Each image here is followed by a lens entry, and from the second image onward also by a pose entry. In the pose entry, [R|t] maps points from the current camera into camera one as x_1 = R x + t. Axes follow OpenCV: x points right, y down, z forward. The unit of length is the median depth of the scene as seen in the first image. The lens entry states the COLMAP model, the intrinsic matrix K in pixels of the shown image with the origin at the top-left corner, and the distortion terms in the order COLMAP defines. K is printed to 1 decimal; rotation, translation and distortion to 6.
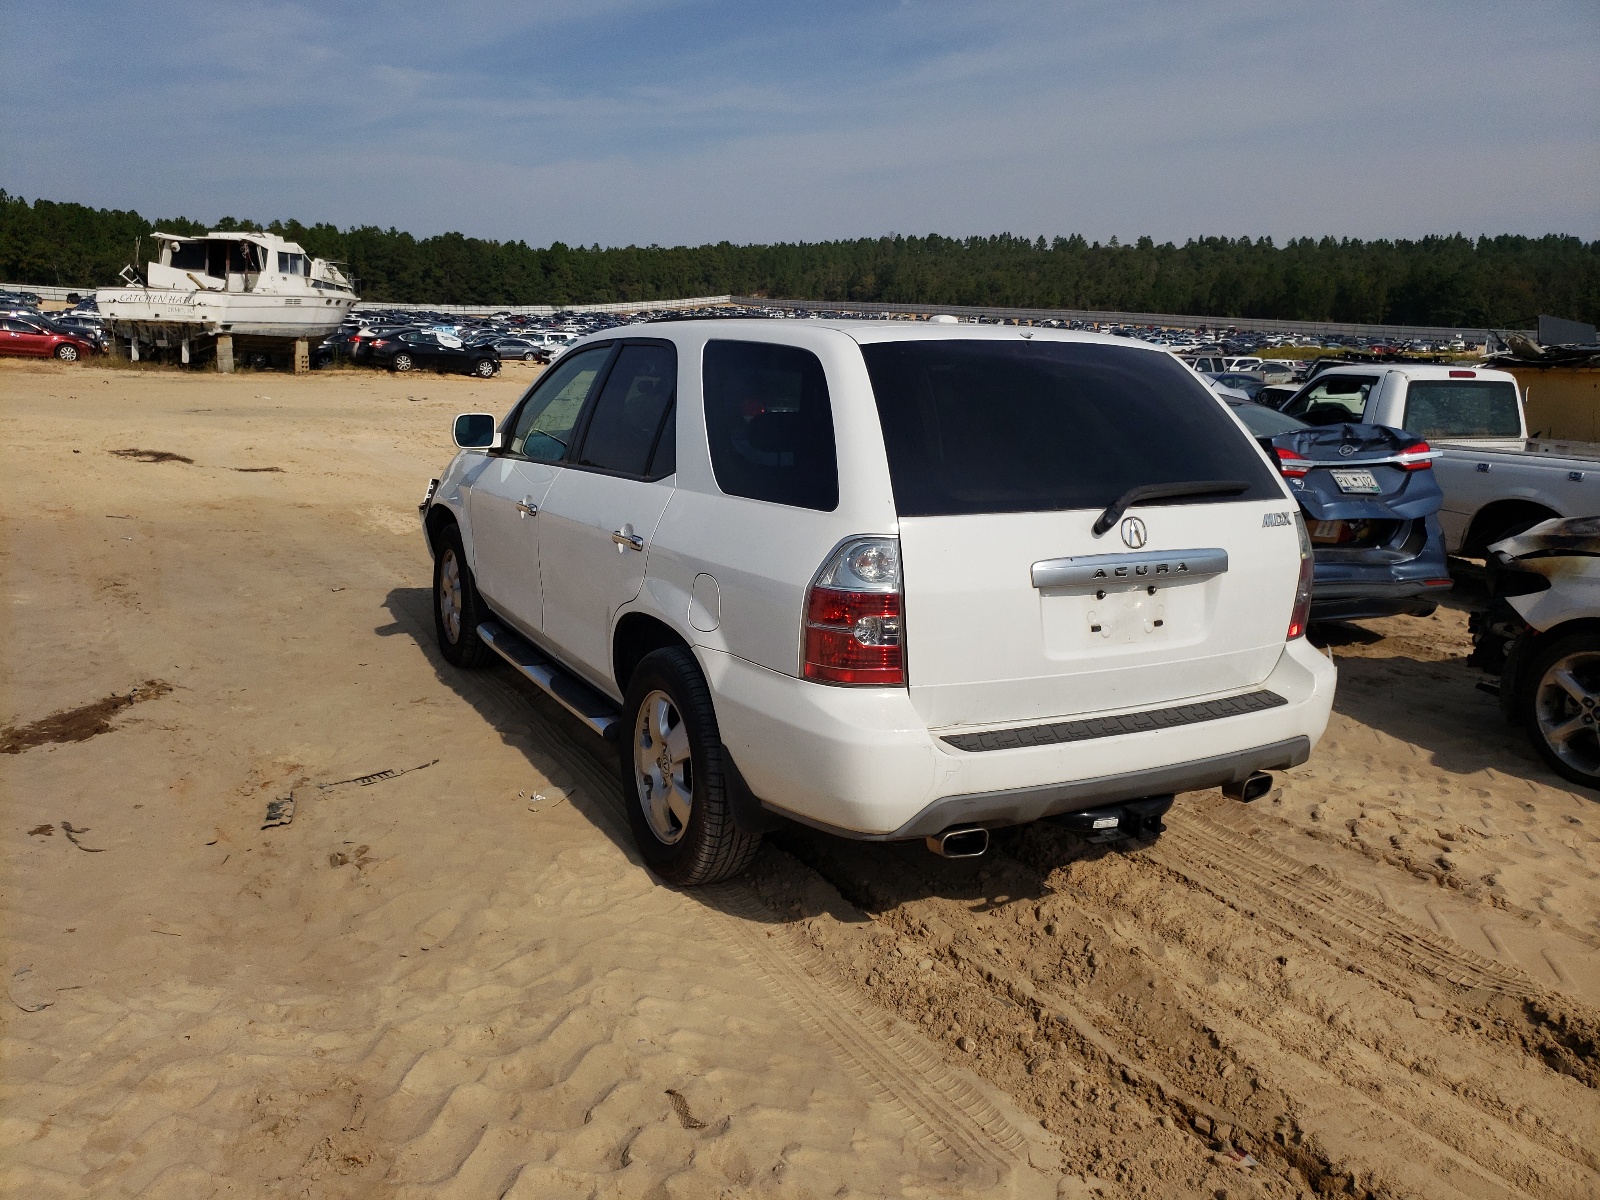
lens RADIAL K [[1250.4, 0, 791.1], [0, 1250.4, 565.7], [0, 0, 1]] dist [-0.012704, 0.044651]
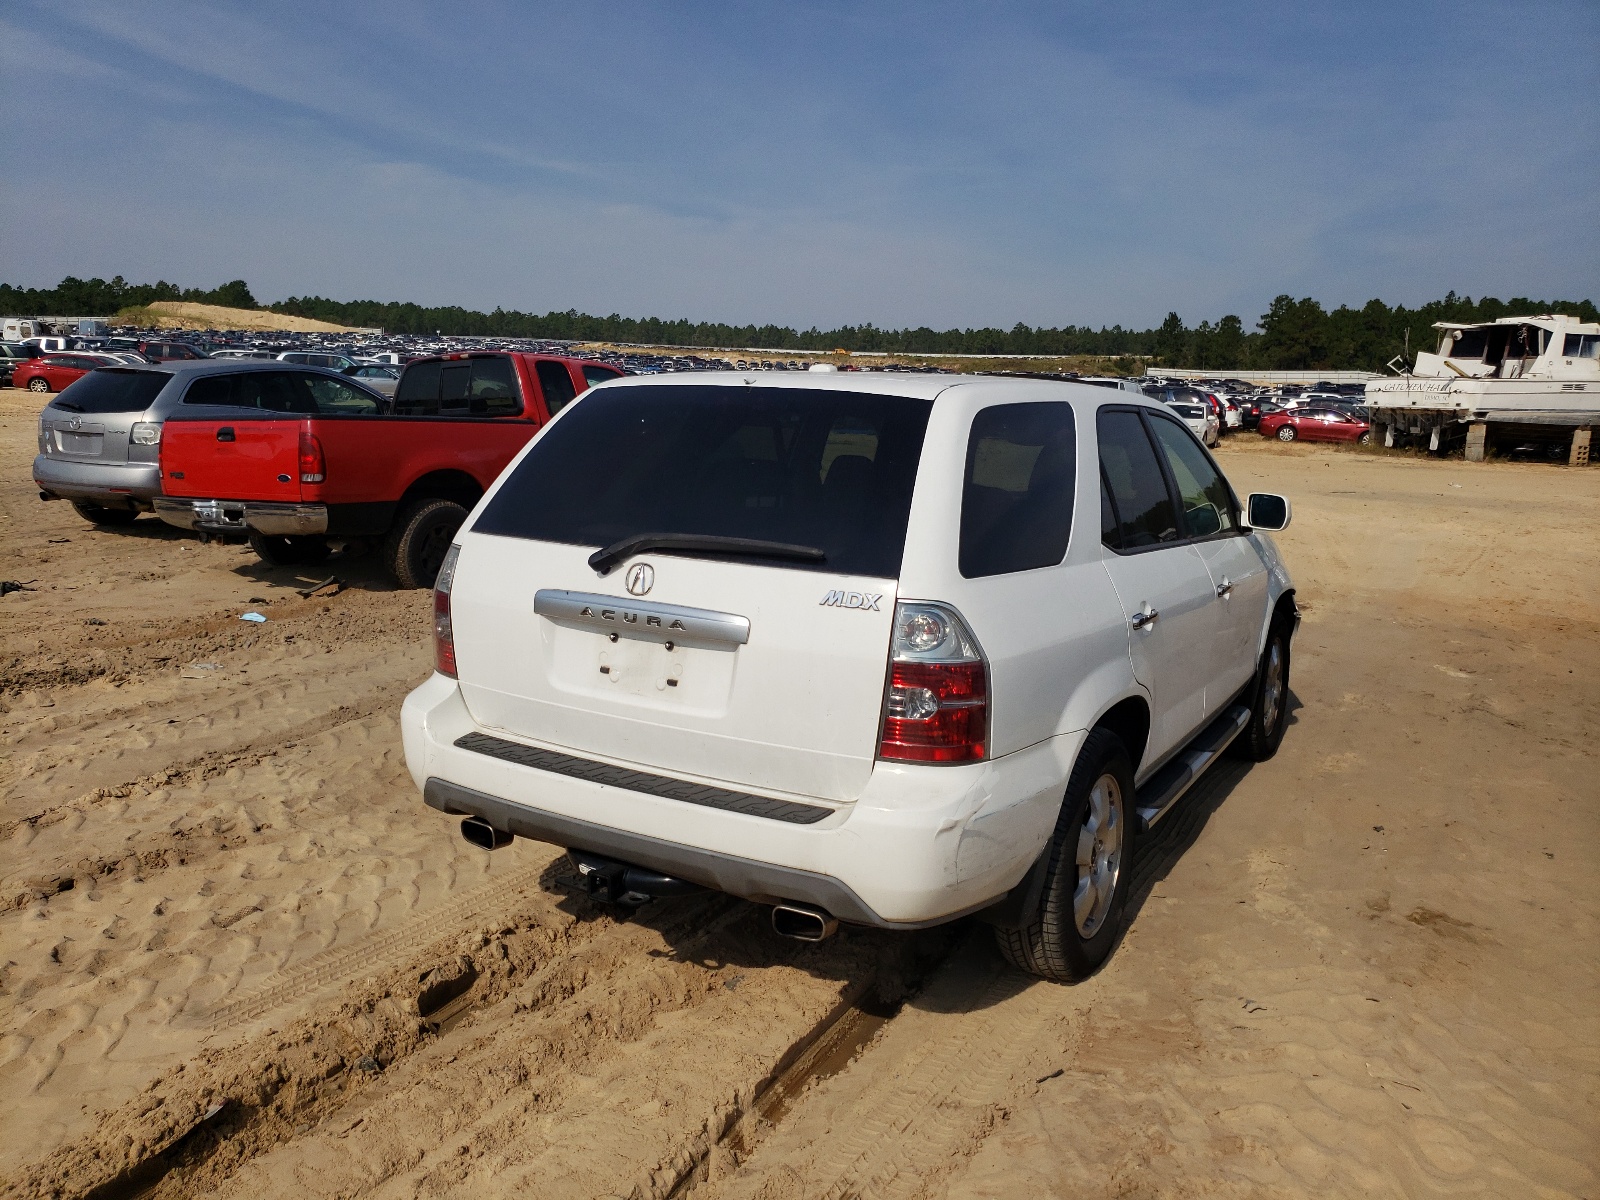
lens RADIAL K [[1250.4, 0, 791.1], [0, 1250.4, 565.7], [0, 0, 1]] dist [-0.012704, 0.044651]
pose [[0.519556, 0.104148, -0.848065, 0.104556], [-0.164892, 0.986107, 0.020082, -0.006801], [0.838375, 0.129405, 0.529511, 0.054353]]
